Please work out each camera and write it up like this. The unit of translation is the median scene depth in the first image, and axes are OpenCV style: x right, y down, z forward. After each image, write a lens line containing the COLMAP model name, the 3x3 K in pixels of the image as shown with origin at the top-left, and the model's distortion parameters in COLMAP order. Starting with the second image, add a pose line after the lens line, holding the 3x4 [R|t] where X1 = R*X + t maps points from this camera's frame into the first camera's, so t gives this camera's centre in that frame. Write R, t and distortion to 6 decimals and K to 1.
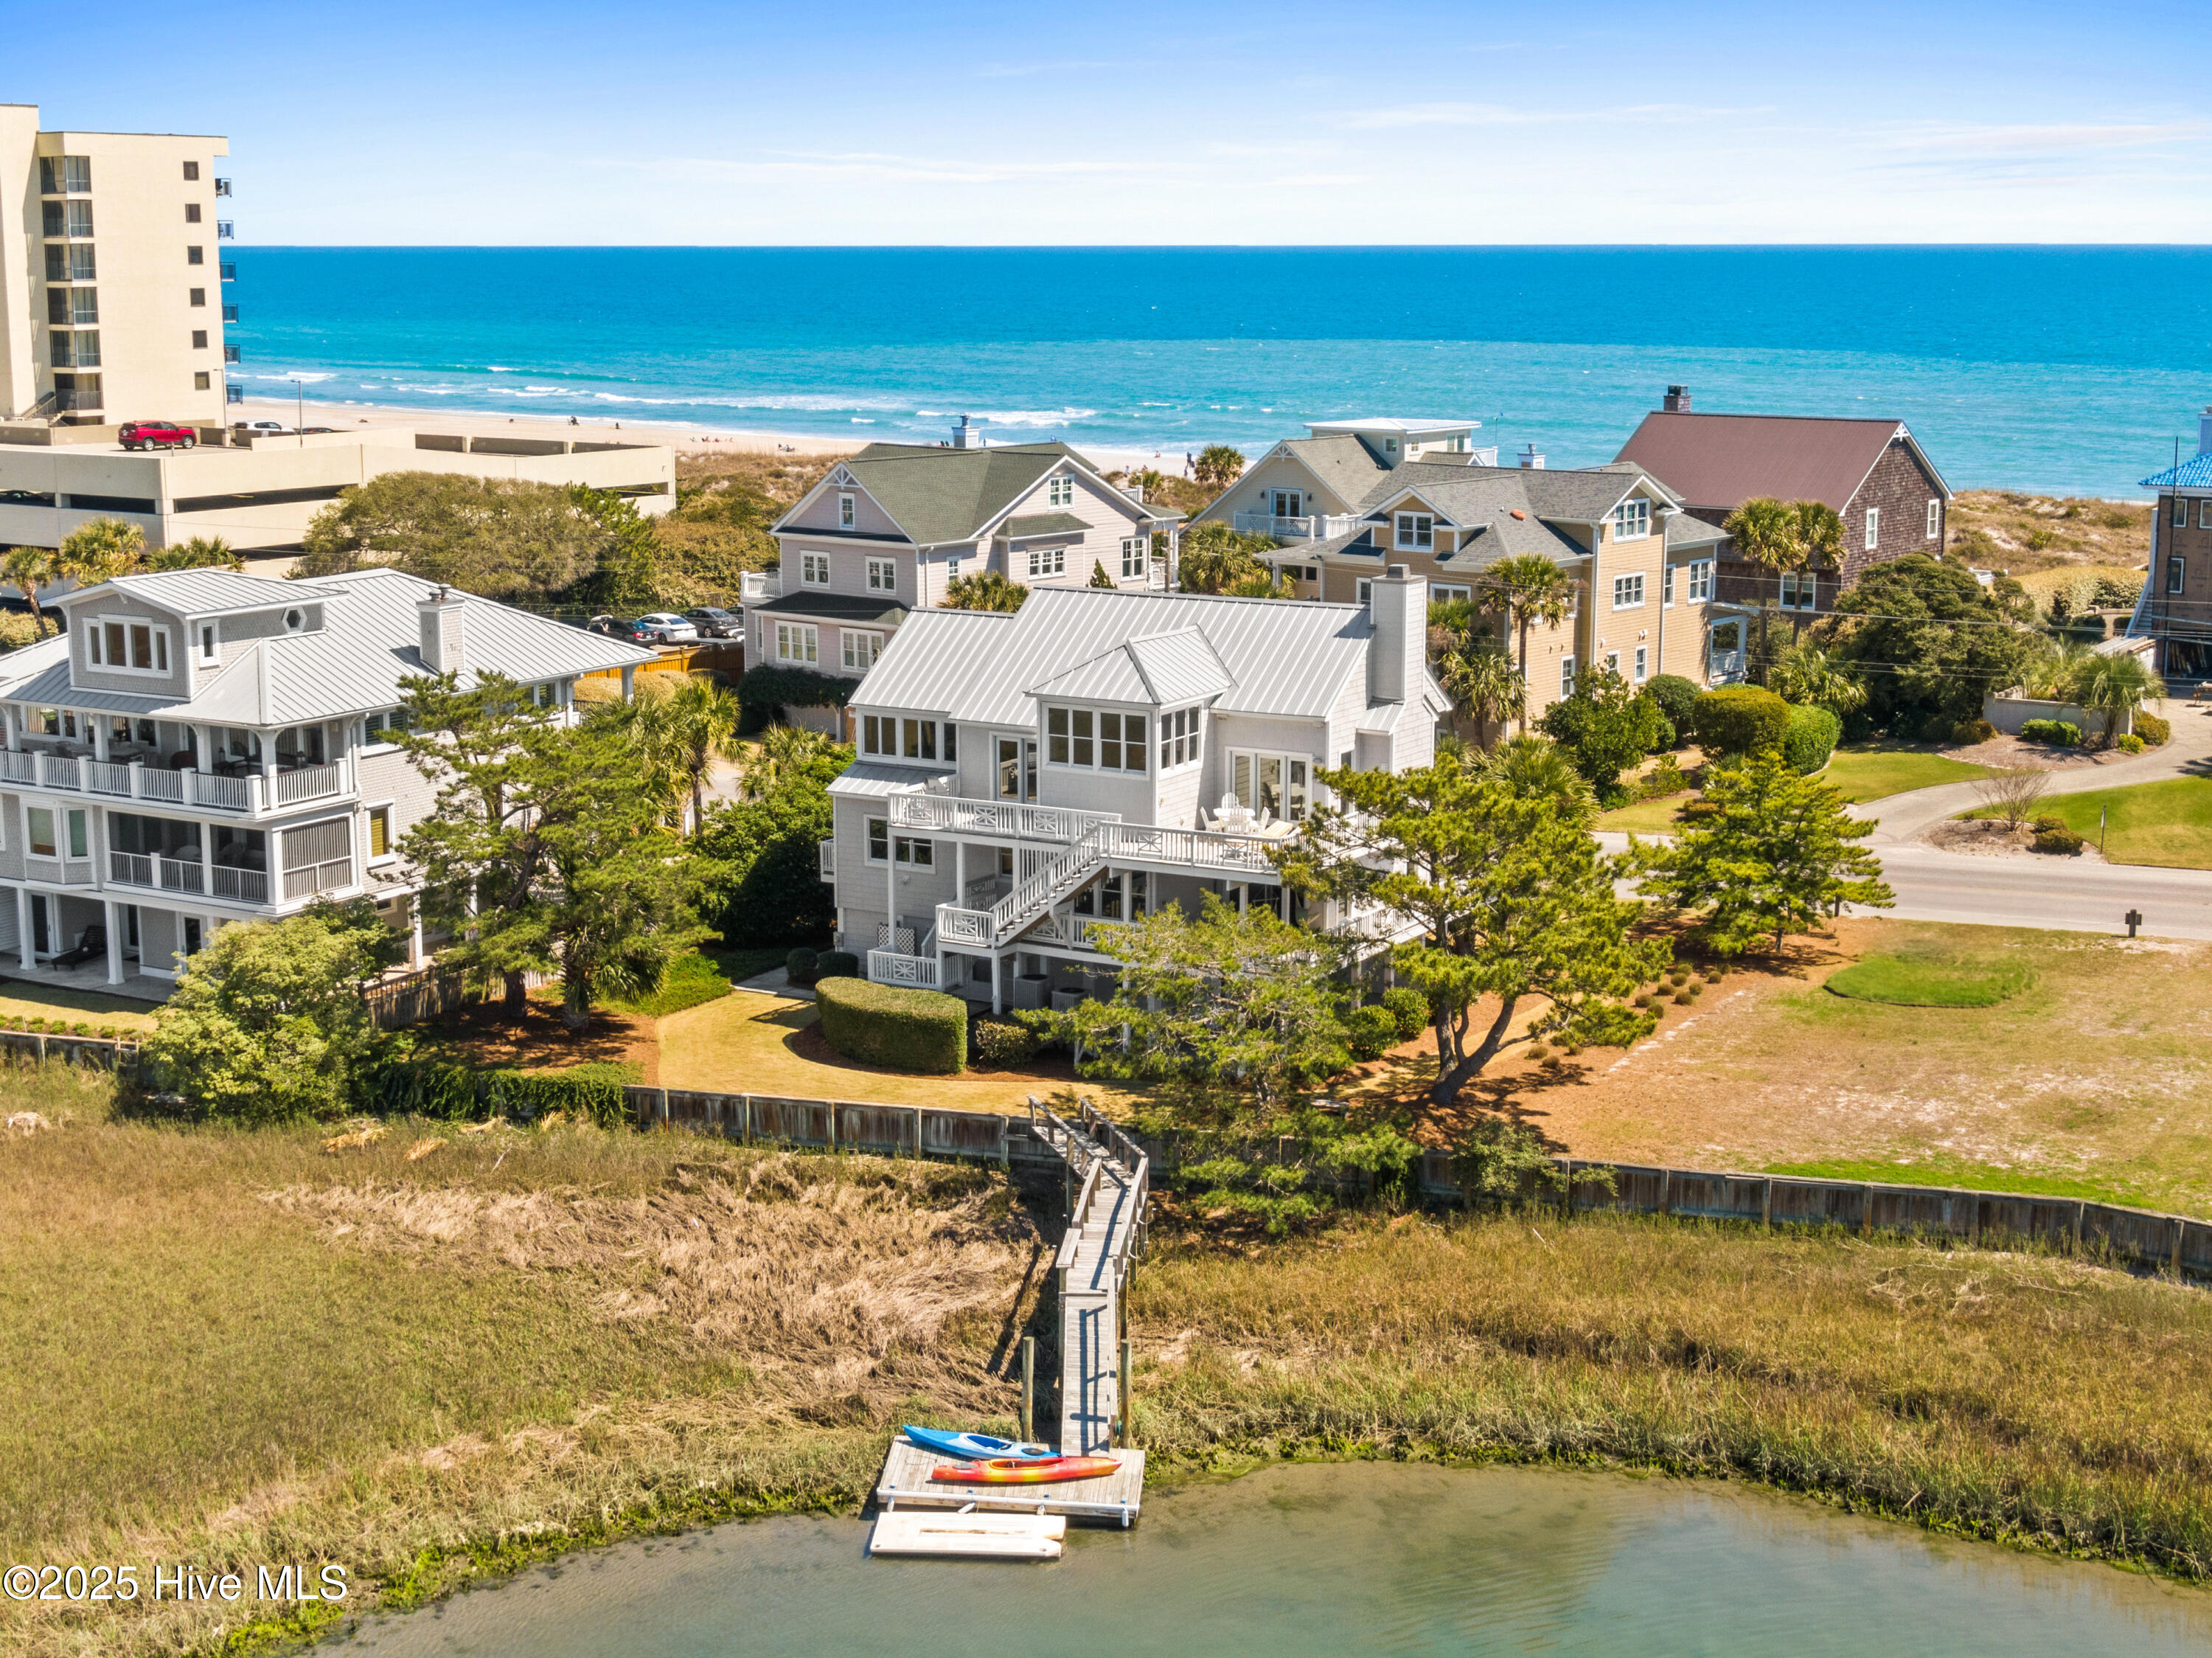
lens RADIAL K [[3130.6, 0, 1106.0], [0, 3130.6, 829.0], [0, 0, 1]] dist [0.023746, -0.106337]
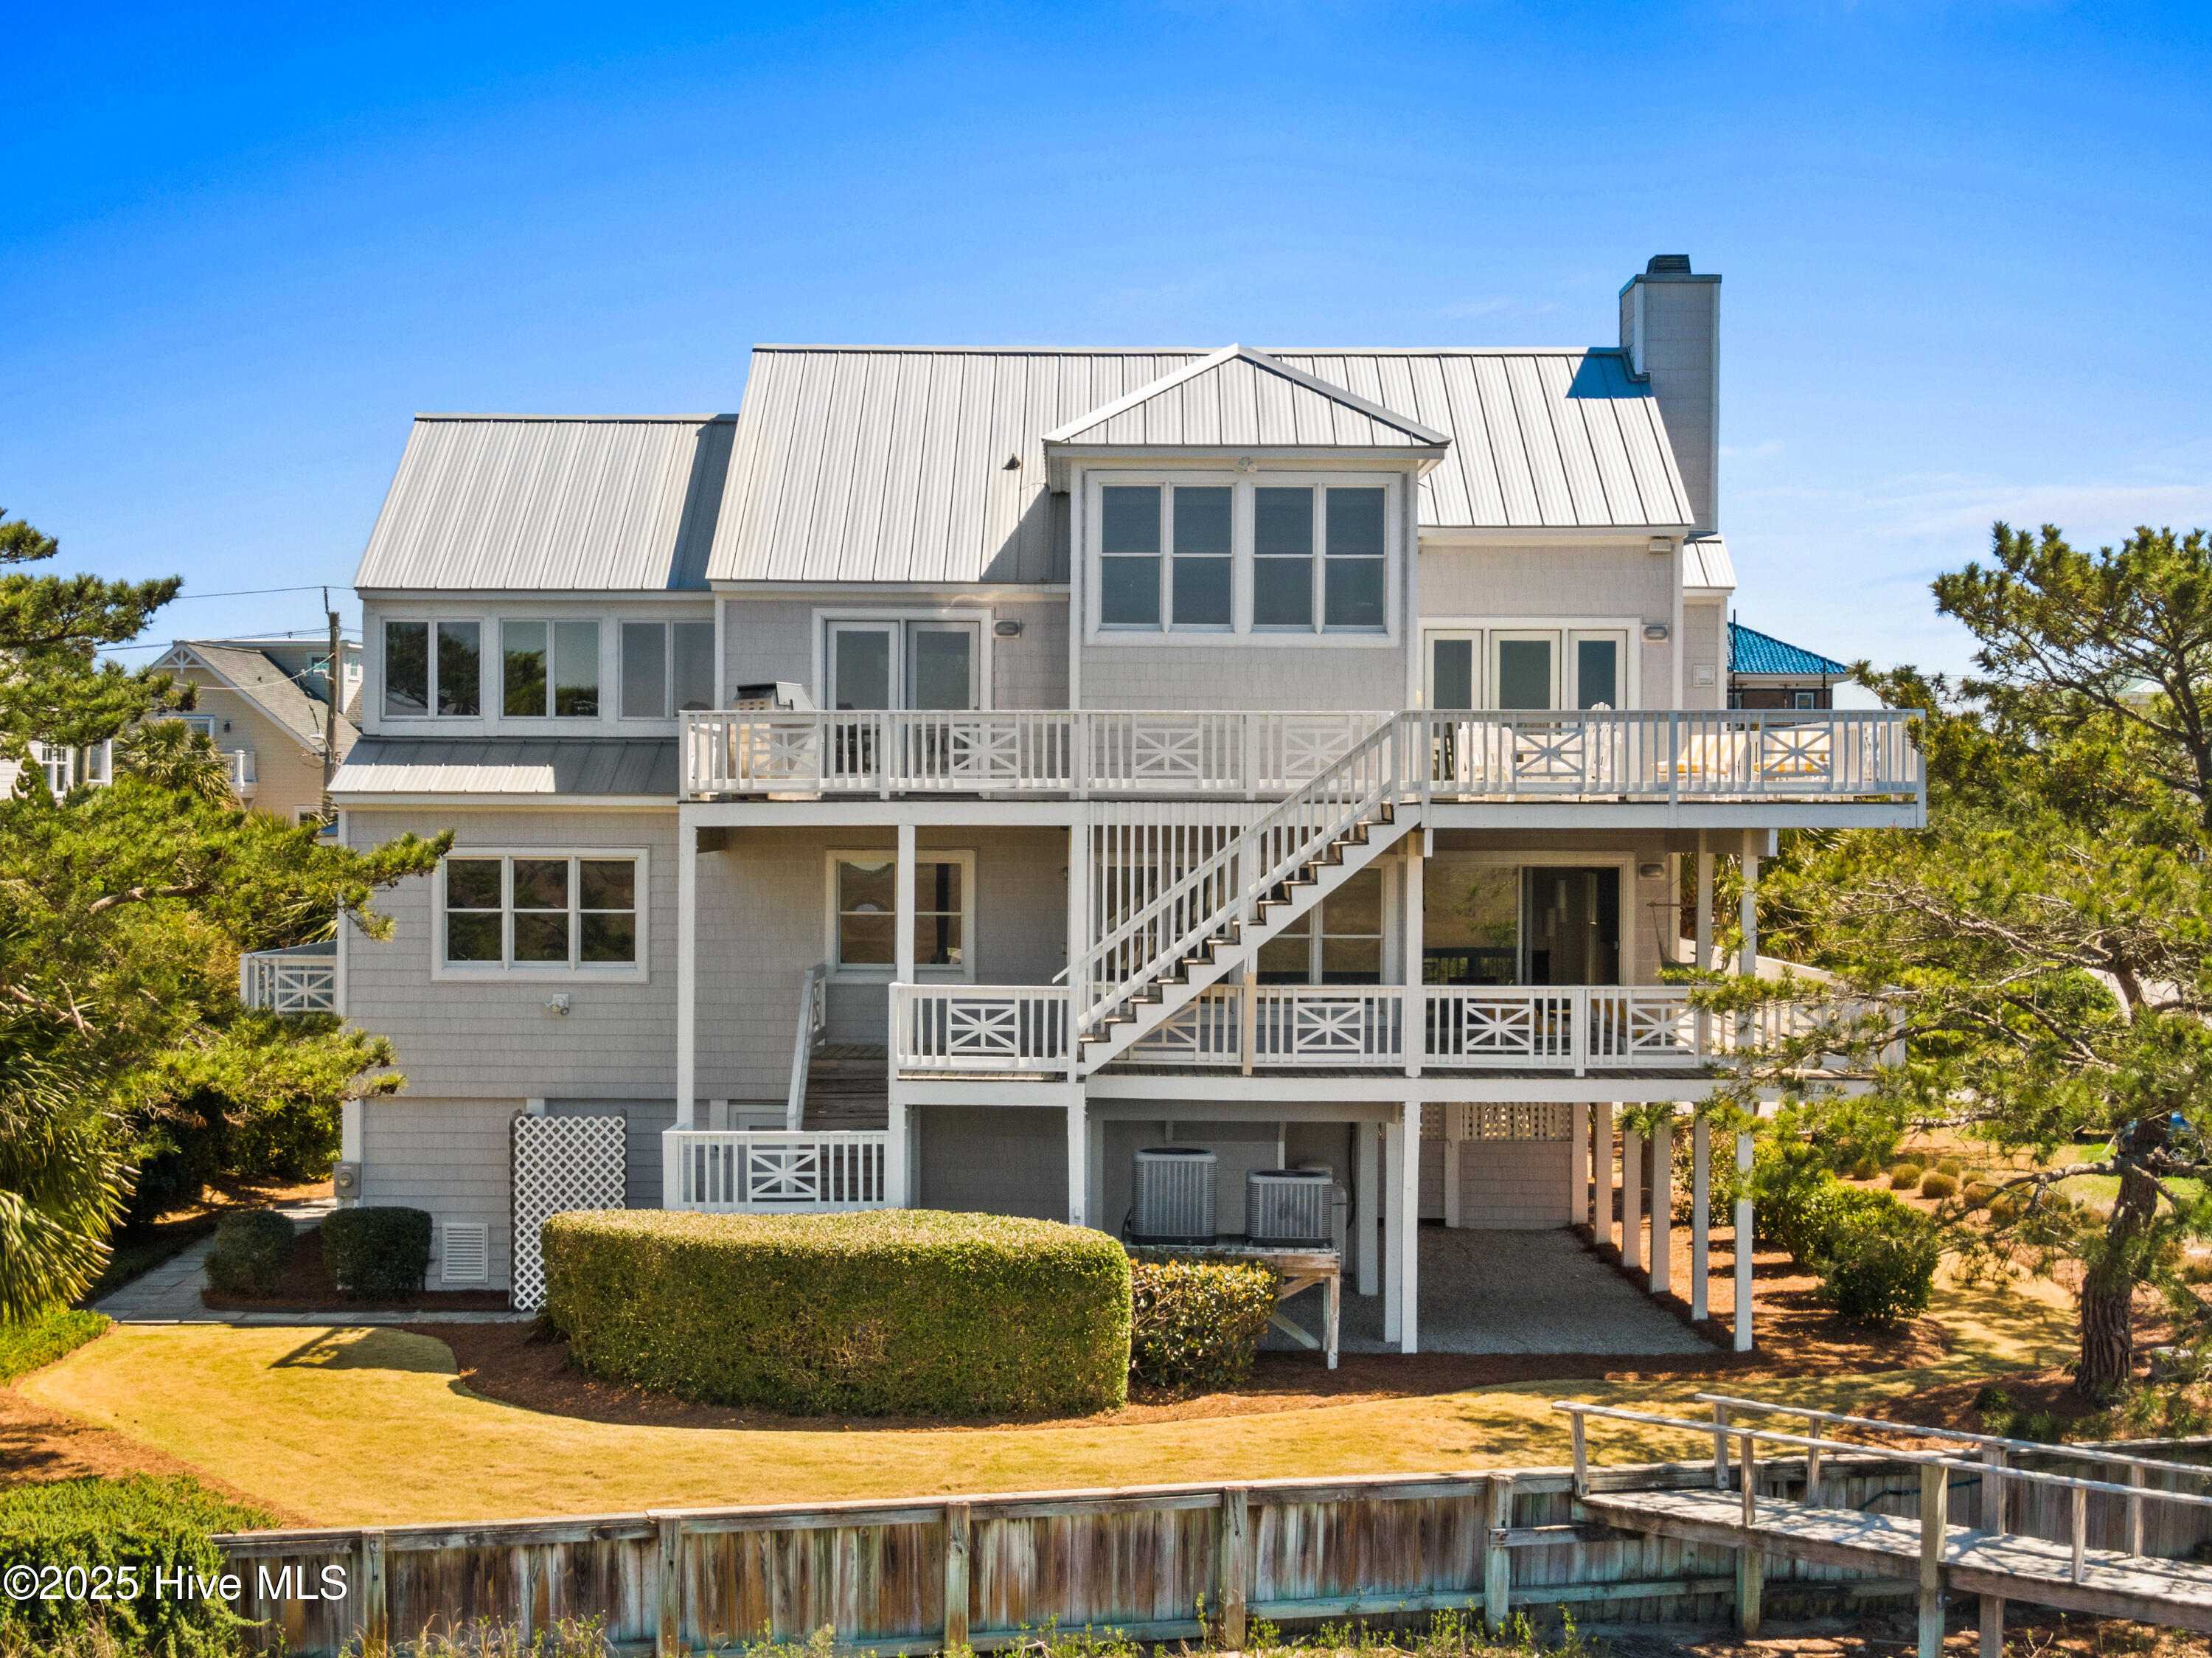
lens RADIAL K [[3155.4, 0, 1106.0], [0, 3155.4, 829.0], [0, 0, 1]] dist [0.015426, -0.102315]
pose [[0.860389, 0.003172, 0.509628, -0.225212], [0.086447, 0.984581, -0.152075, 0.066299], [-0.502253, 0.174900, 0.846848, 0.672195]]
